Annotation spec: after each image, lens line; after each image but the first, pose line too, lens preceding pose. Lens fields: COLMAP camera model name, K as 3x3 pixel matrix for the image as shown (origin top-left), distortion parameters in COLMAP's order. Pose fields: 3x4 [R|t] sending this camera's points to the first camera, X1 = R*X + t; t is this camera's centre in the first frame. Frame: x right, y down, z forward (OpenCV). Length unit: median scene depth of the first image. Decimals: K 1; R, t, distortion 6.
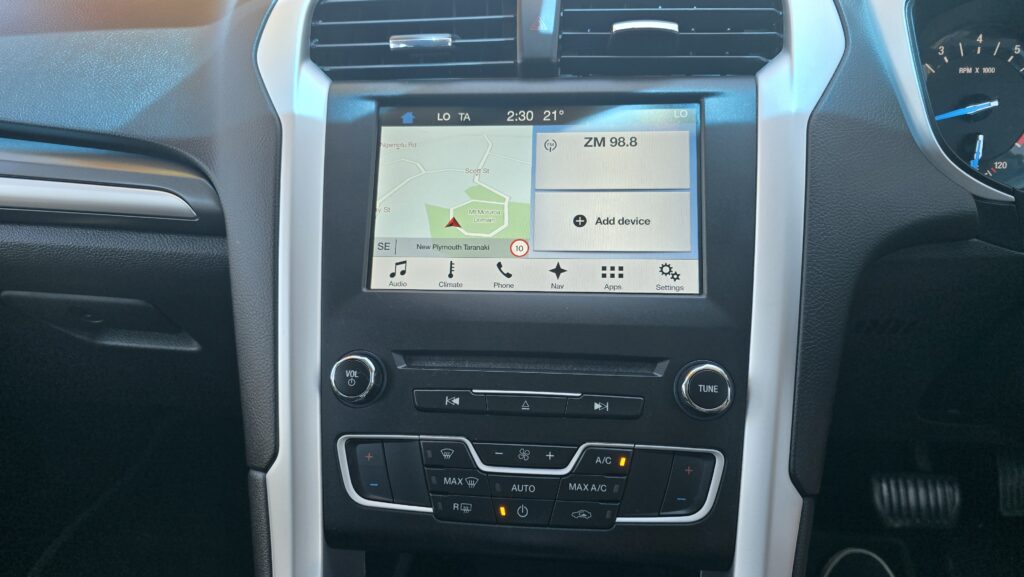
lens RADIAL K [[731.9, 0, 511.7], [0, 731.9, 283.7], [0, 0, 1]] dist [0.047619, -0.017184]
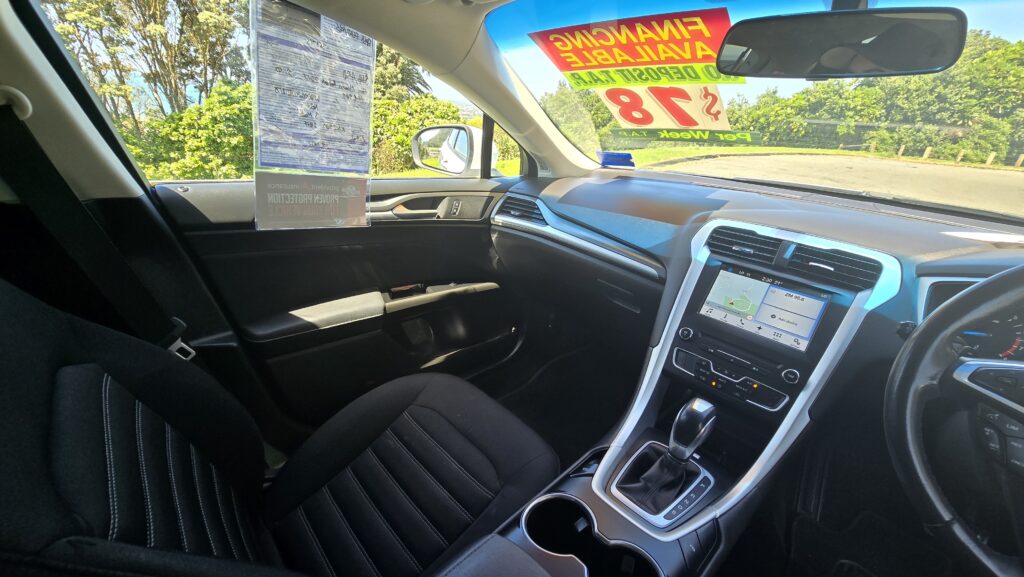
lens RADIAL K [[424.3, 0, 505.7], [0, 424.3, 288.5], [0, 0, 1]] dist [-0.004410, 0.000955]
pose [[0.752159, 0.324739, -0.573413, 0.233803], [-0.344090, 0.935647, 0.078531, 0.057111], [0.562014, 0.138238, 0.815494, -1.186369]]
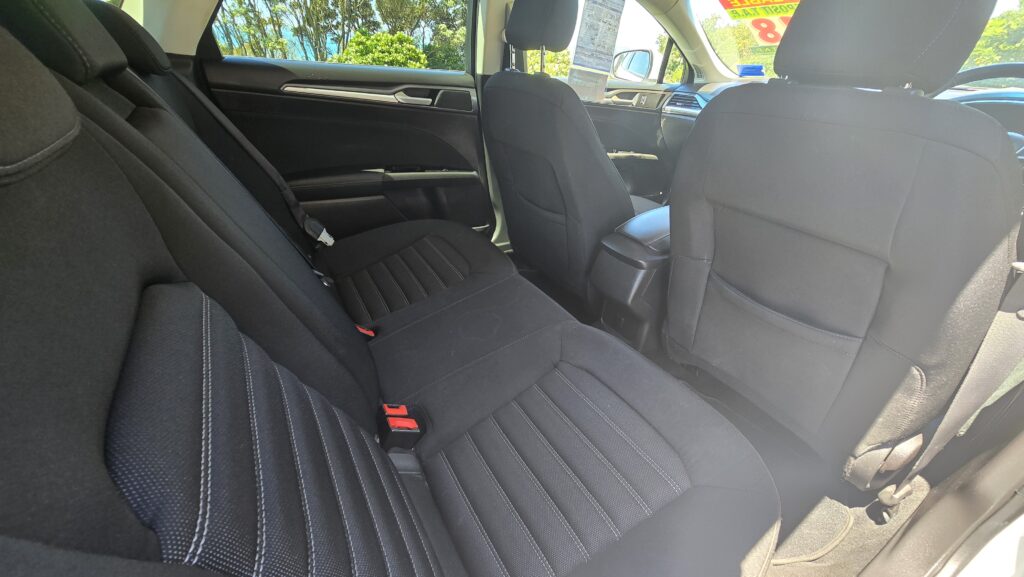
lens RADIAL K [[424.3, 0, 504.5], [0, 424.3, 290.2], [0, 0, 1]] dist [-0.004410, 0.000955]
pose [[0.594272, 0.440149, -0.673134, 1.352253], [-0.374791, 0.892082, 0.252433, 1.152085], [0.711599, 0.102270, 0.695103, -3.265240]]
